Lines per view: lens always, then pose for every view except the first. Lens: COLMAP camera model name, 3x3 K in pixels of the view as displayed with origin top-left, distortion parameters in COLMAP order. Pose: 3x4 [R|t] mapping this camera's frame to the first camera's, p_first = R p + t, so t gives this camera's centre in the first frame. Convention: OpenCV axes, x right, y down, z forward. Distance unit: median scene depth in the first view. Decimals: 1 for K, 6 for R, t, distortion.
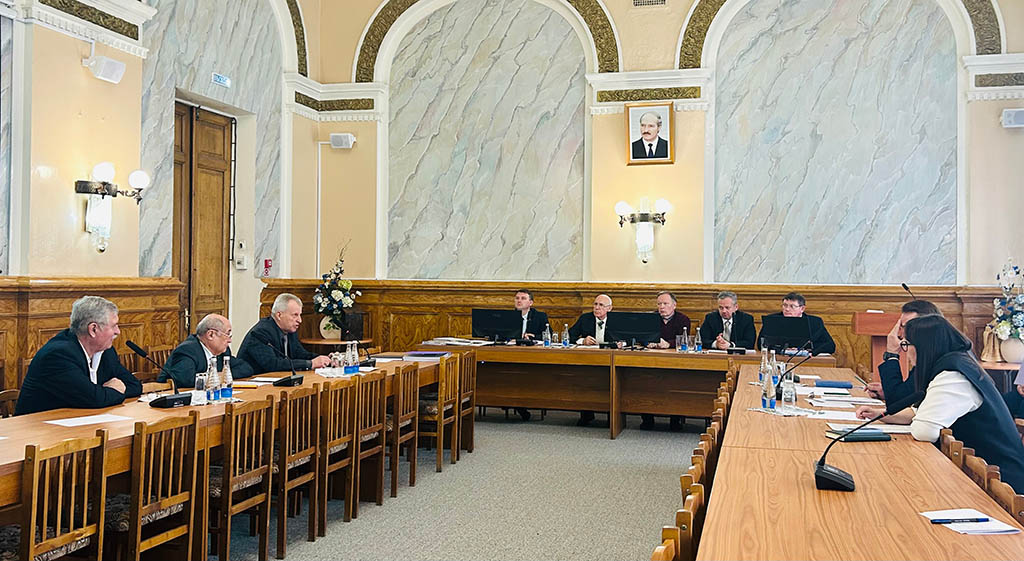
lens RADIAL K [[928.9, 0, 523.6], [0, 928.9, 261.6], [0, 0, 1]] dist [0.128544, -0.267746]
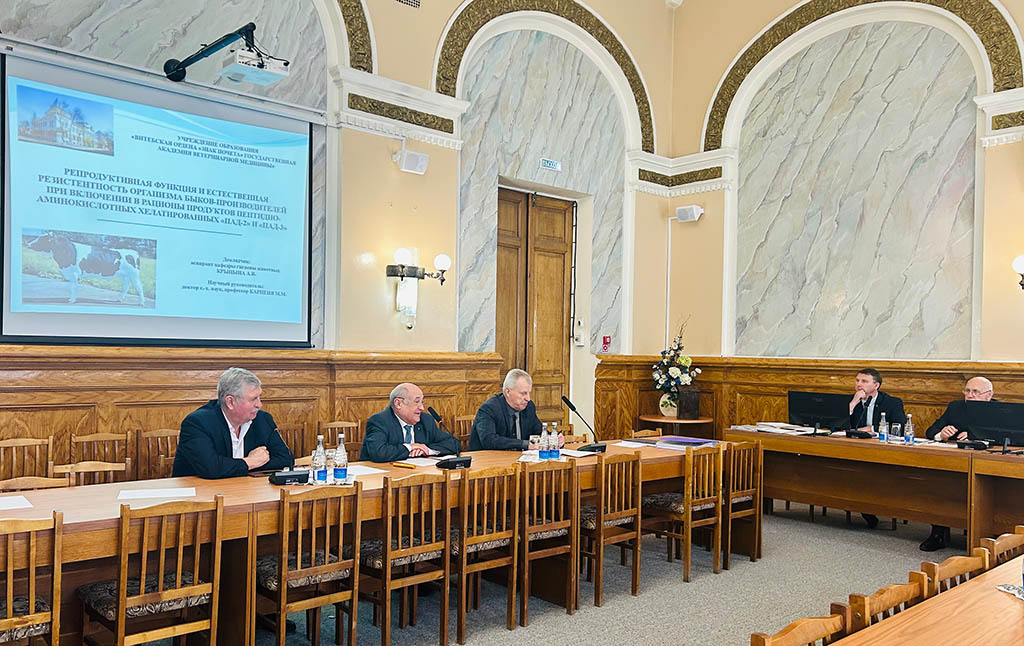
lens RADIAL K [[807.8, 0, 494.2], [0, 807.8, 352.3], [0, 0, 1]] dist [0.066556, -0.062343]
pose [[0.826896, 0.002551, -0.562349, 0.125588], [0.004202, 0.999934, 0.010714, 0.005519], [0.562339, -0.011223, 0.826831, 0.202359]]
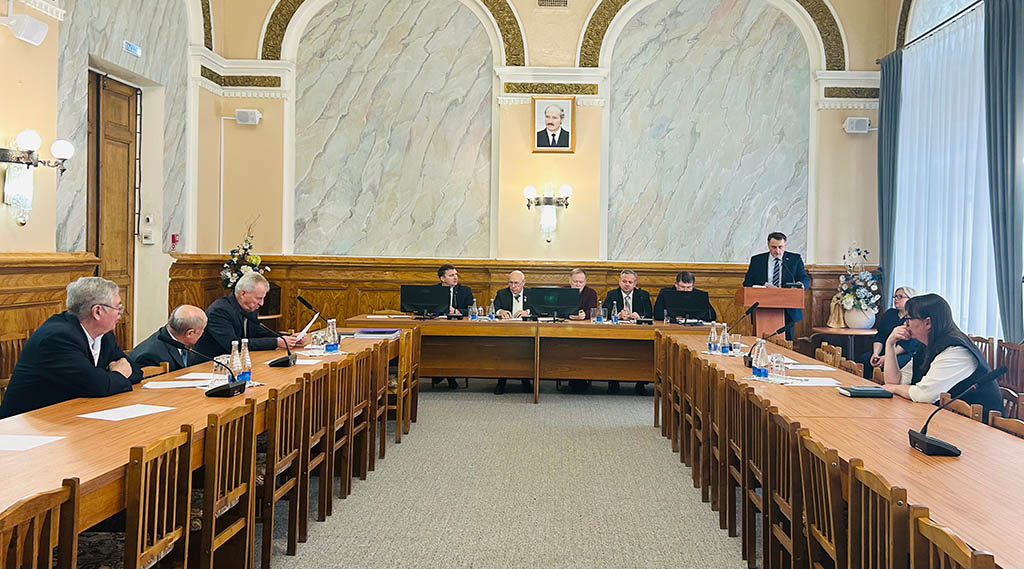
lens RADIAL K [[836.5, 0, 547.4], [0, 836.5, 260.5], [0, 0, 1]] dist [0.081774, -0.095774]
pose [[0.971179, 0.005573, 0.238287, -0.106332], [-0.012156, 0.999584, 0.026165, -0.002848], [-0.238042, -0.028308, 0.970842, 0.040368]]
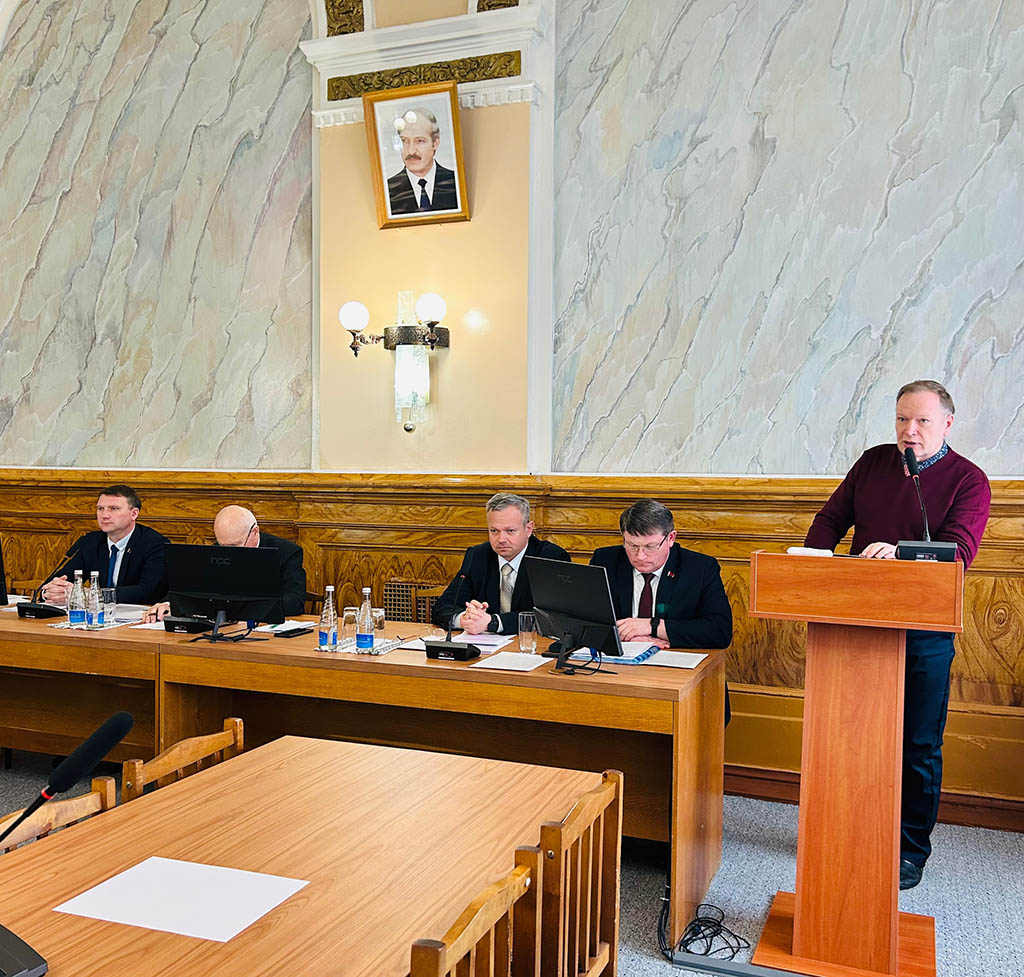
lens RADIAL K [[1003.2, 0, 529.1], [0, 1003.2, 496.0], [0, 0, 1]] dist [0.060960, -0.071950]
pose [[0.993461, 0.001869, -0.114158, 0.251572], [0.003116, 0.999050, 0.043476, 0.012469], [0.114131, -0.043548, 0.992511, 0.494081]]
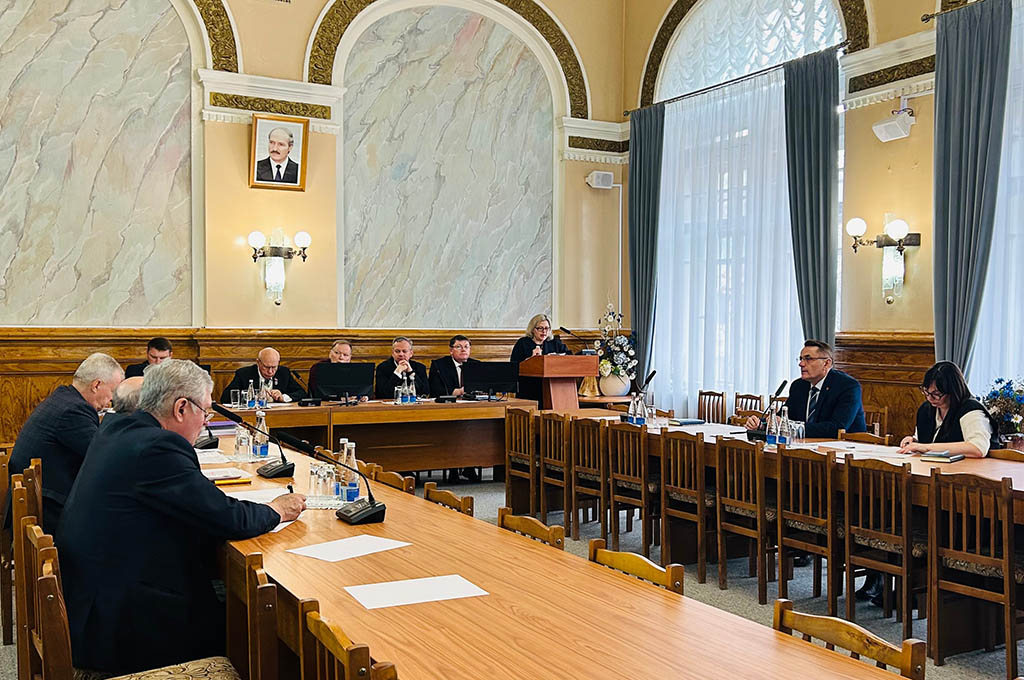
lens RADIAL K [[991.2, 0, 508.5], [0, 991.2, 362.8], [0, 0, 1]] dist [0.100174, -0.199804]
pose [[0.729755, -0.029531, 0.683071, -0.343684], [-0.010713, 0.998450, 0.054611, 0.002137], [-0.683625, -0.047170, 0.728307, 0.183895]]
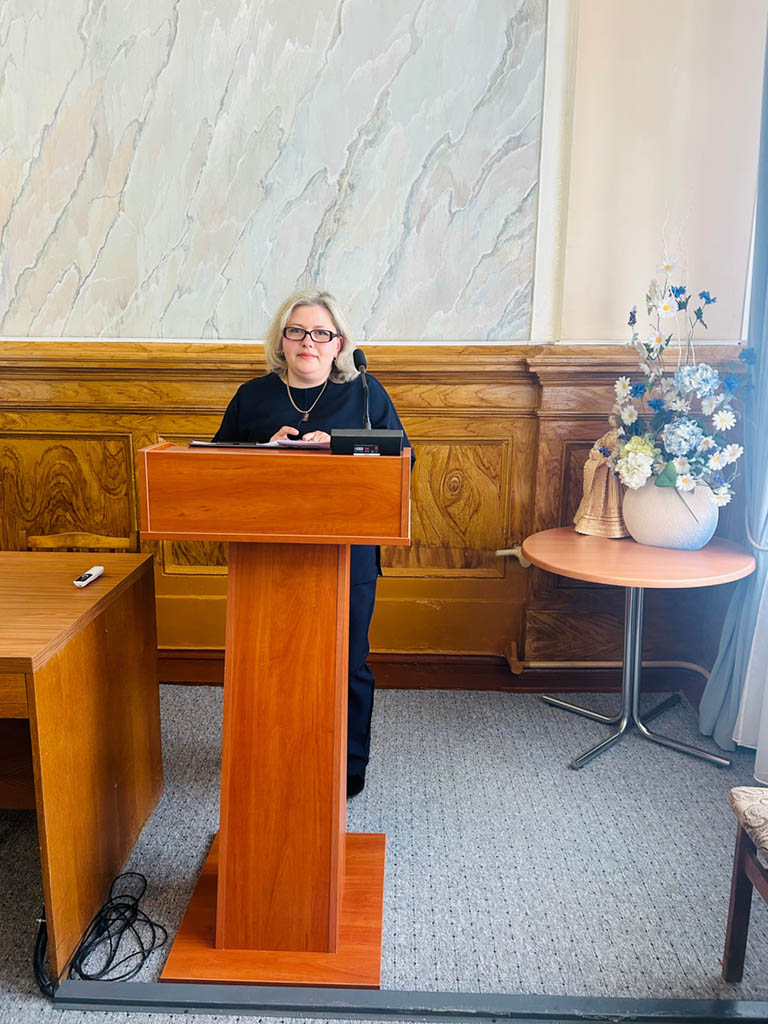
lens RADIAL K [[761.6, 0, 384.0], [0, 761.6, 512.0], [0, 0, 1]] dist [0.050278, -0.056451]
pose [[0.973773, -0.051577, 0.221598, 0.299271], [-0.002451, 0.971533, 0.236893, 0.017182], [-0.227508, -0.231223, 0.945926, 0.637925]]
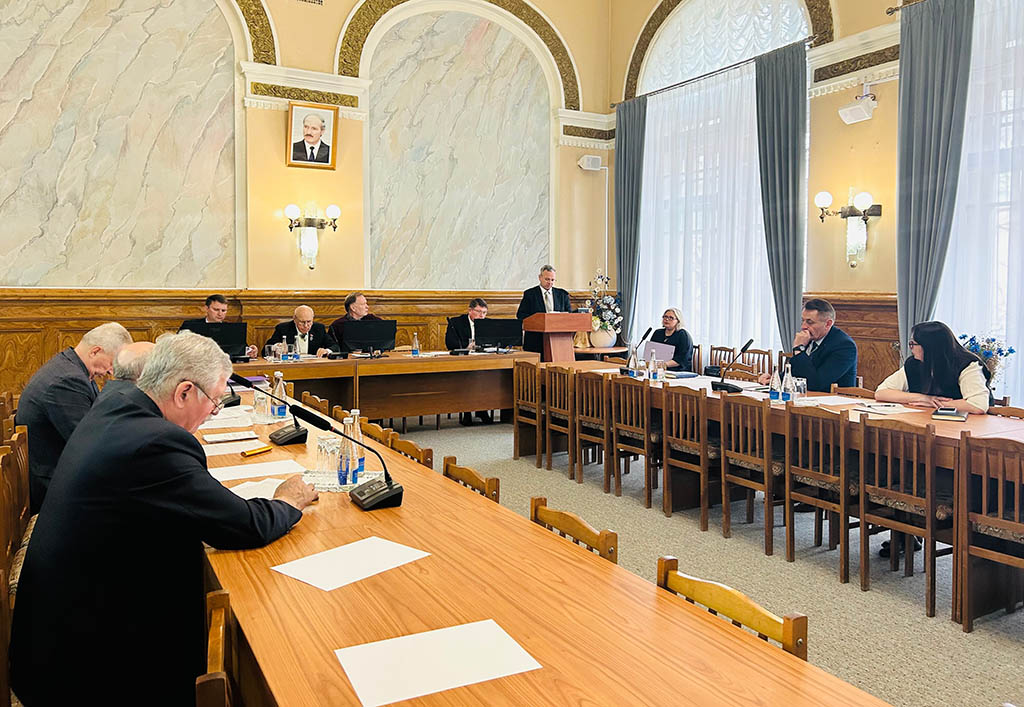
lens RADIAL K [[770.5, 0, 519.0], [0, 770.5, 320.5], [0, 0, 1]] dist [0.054992, -0.064077]
pose [[0.716531, -0.033687, 0.696742, -0.283026], [-0.010679, 0.998186, 0.059244, 0.004703], [-0.697474, -0.049890, 0.714871, 0.263117]]
